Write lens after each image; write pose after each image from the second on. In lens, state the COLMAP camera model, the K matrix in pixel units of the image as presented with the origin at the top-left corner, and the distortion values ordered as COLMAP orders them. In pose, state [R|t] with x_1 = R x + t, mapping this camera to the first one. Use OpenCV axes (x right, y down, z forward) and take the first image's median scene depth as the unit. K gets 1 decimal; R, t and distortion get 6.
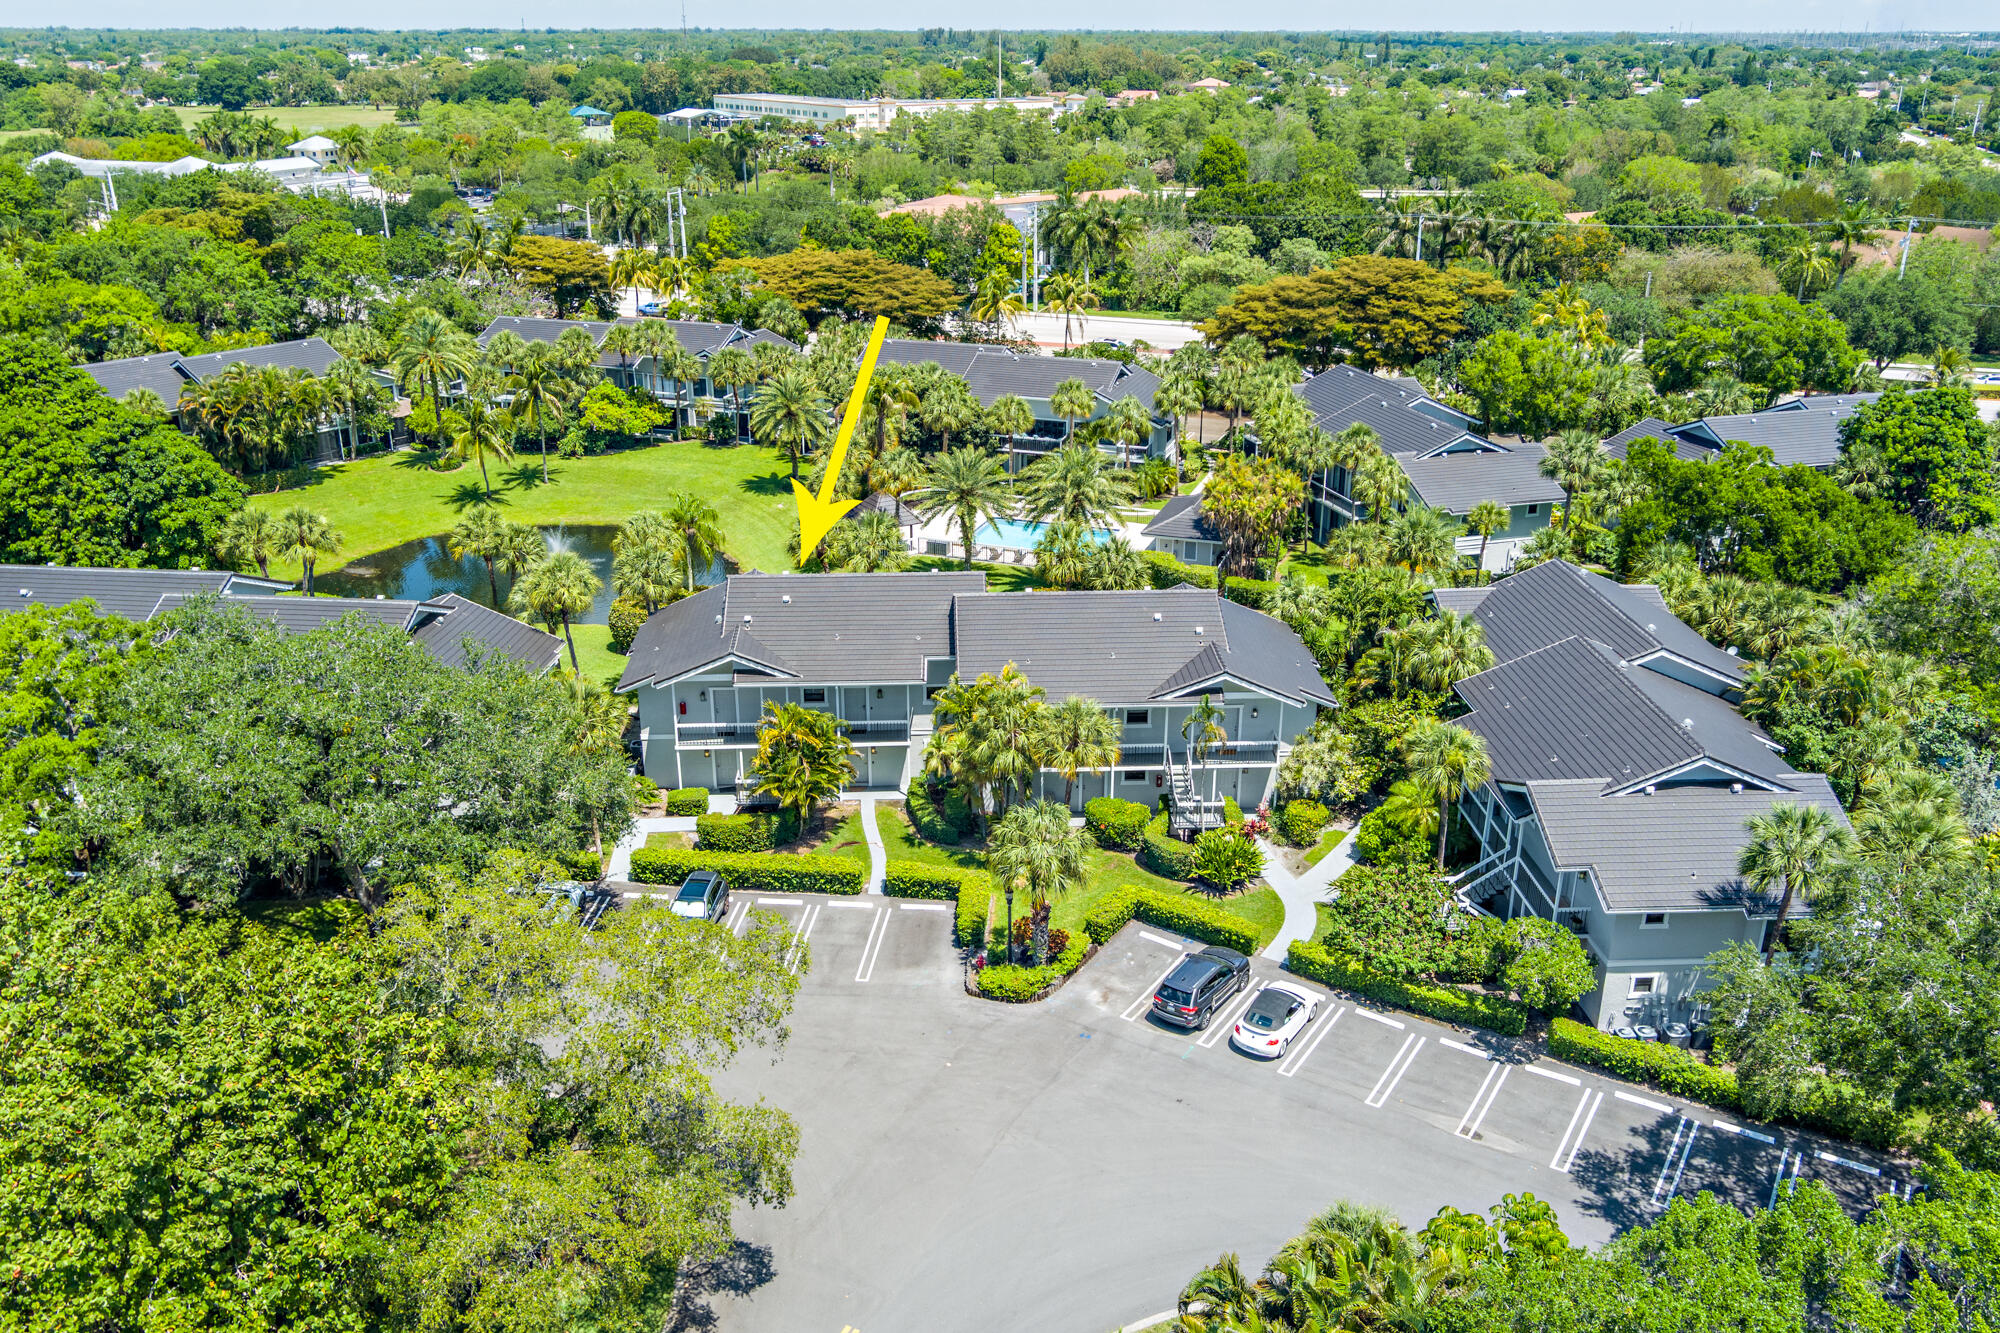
lens RADIAL K [[1603.5, 0, 993.2], [0, 1603.5, 665.2], [0, 0, 1]] dist [-0.015781, 0.022186]
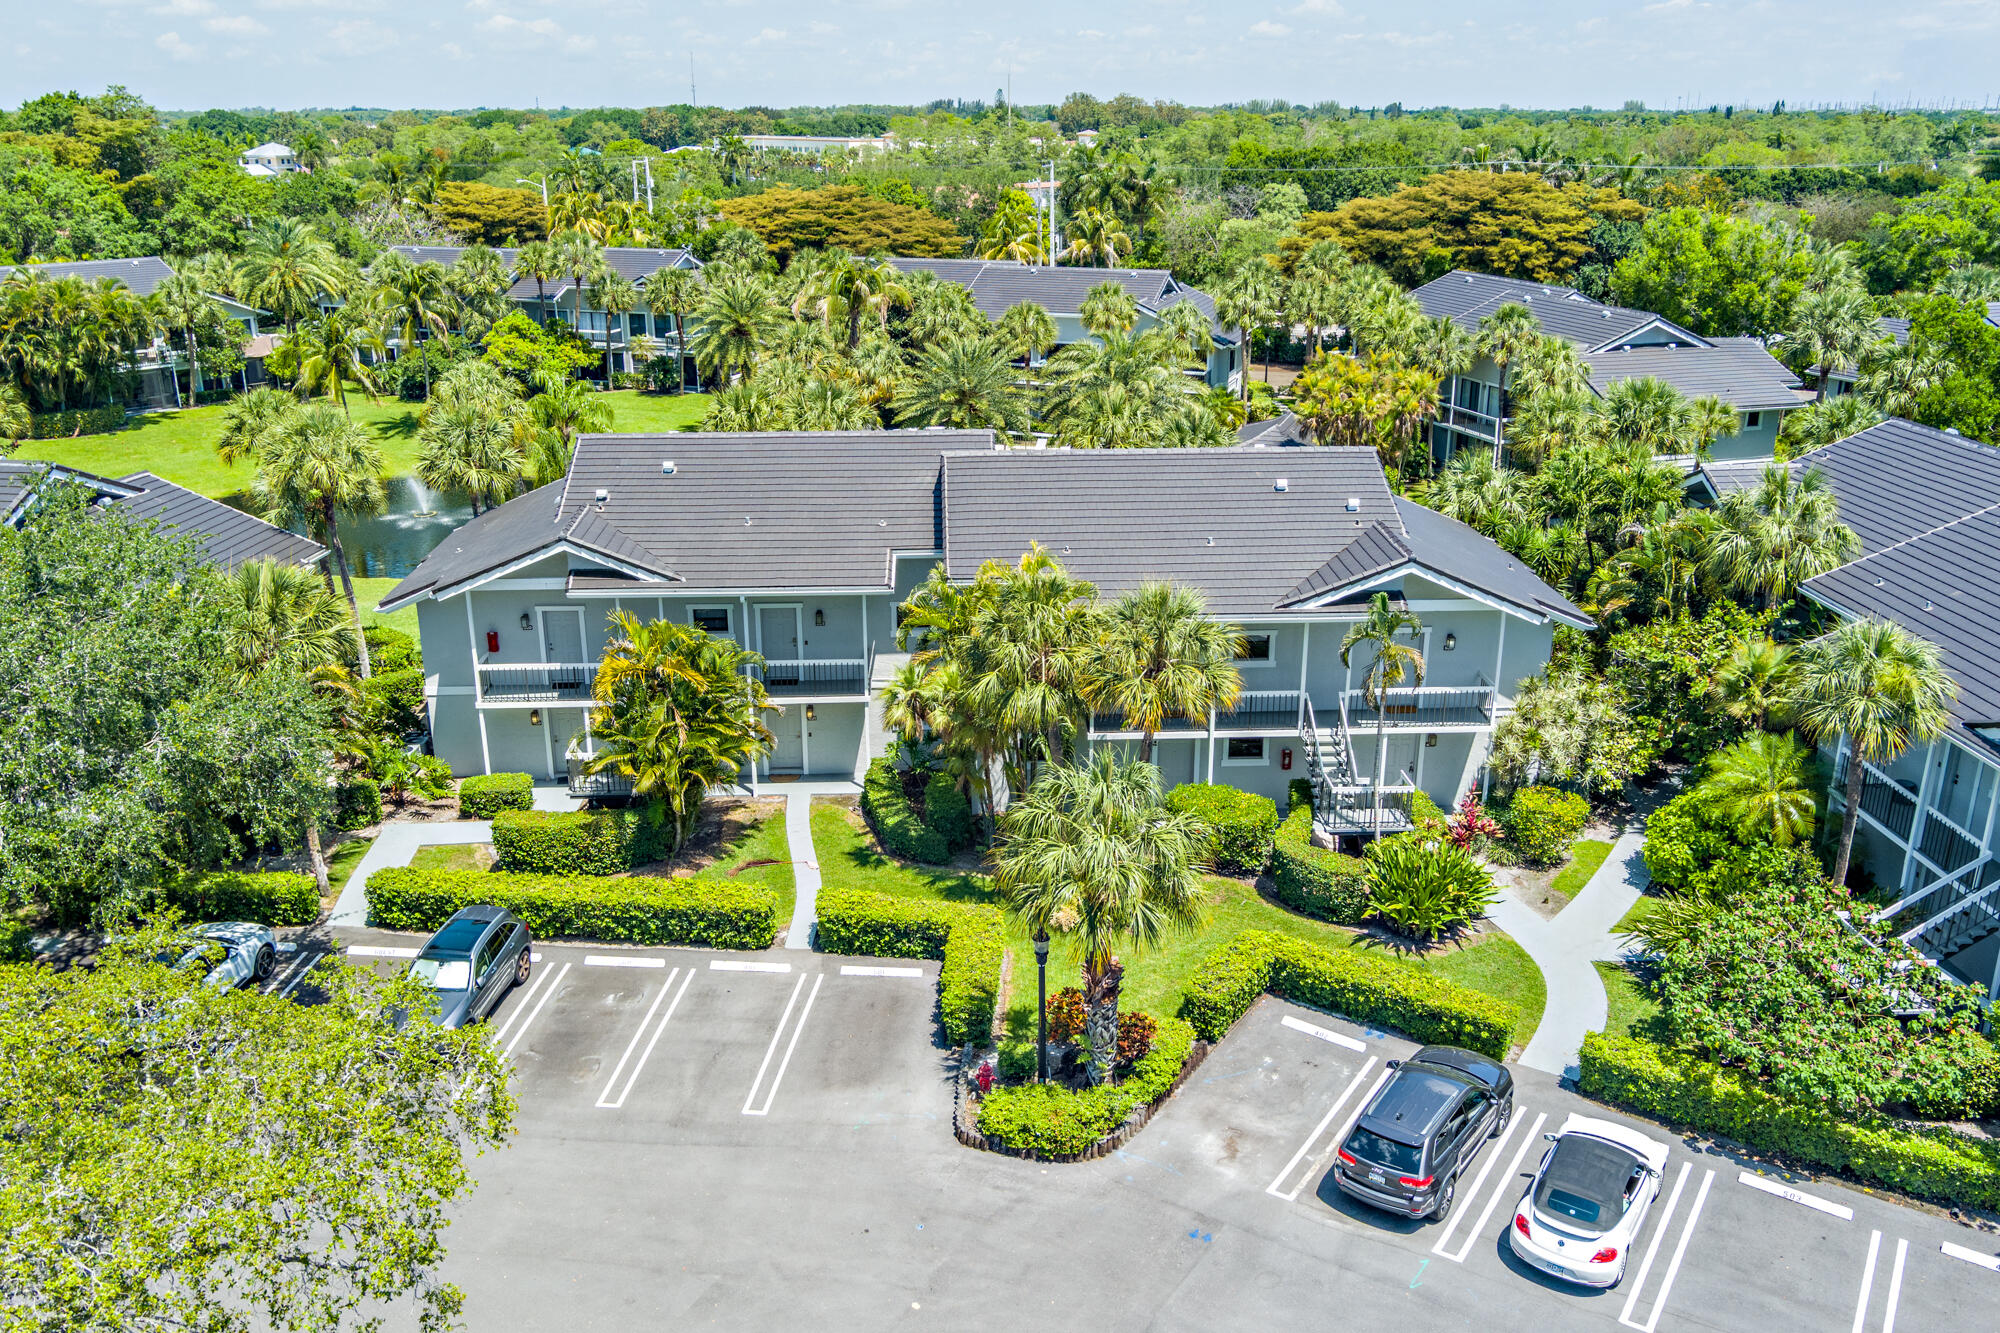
lens RADIAL K [[1603.5, 0, 998.4], [0, 1603.5, 663.6], [0, 0, 1]] dist [-0.015781, 0.022186]
pose [[0.999995, -0.001272, -0.002825, -0.001427], [0.001138, 0.998897, -0.046943, 0.056061], [0.002881, 0.046940, 0.998894, 0.350774]]
